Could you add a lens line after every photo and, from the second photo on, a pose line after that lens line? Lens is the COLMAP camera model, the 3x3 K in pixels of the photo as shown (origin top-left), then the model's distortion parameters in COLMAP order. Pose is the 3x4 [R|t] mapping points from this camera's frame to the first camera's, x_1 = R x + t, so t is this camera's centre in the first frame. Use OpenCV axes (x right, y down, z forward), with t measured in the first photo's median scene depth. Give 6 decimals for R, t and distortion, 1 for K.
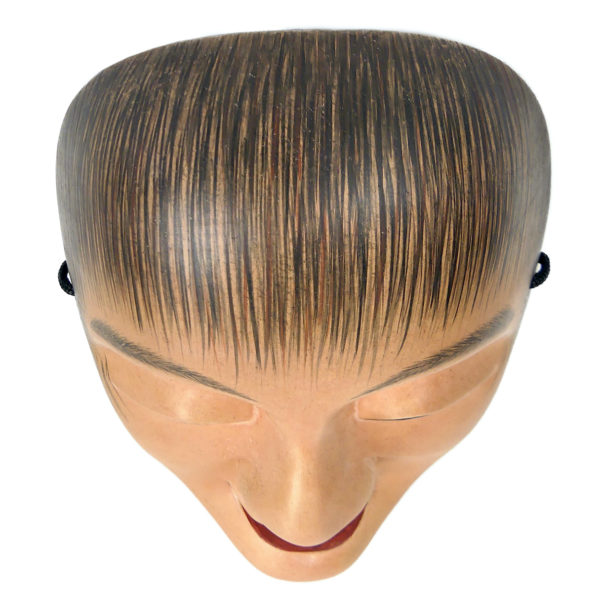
lens RADIAL K [[777.7, 0, 259.3], [0, 777.7, 249.5], [0, 0, 1]] dist [0.007011, 0.003104]
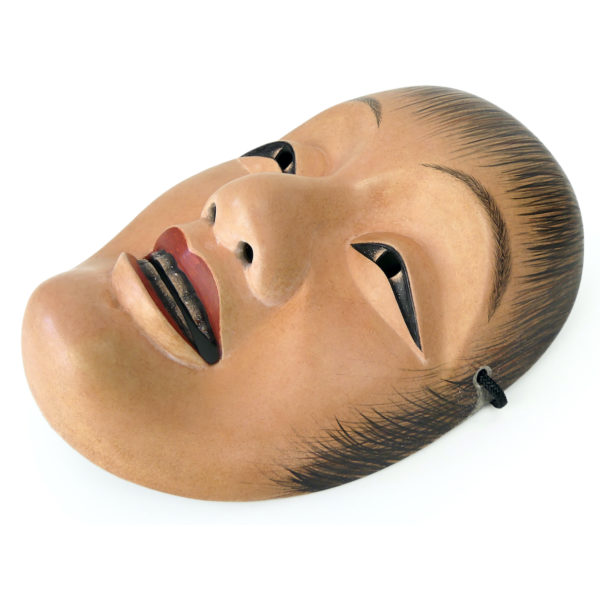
lens RADIAL K [[617.9, 0, 315.9], [0, 617.9, 301.9], [0, 0, 1]] dist [0.009943, 0.001618]
pose [[0.529127, 0.681858, -0.505069, 0.805409], [-0.584218, -0.138937, -0.799616, 1.249563], [-0.615398, 0.718168, 0.324838, 1.048496]]
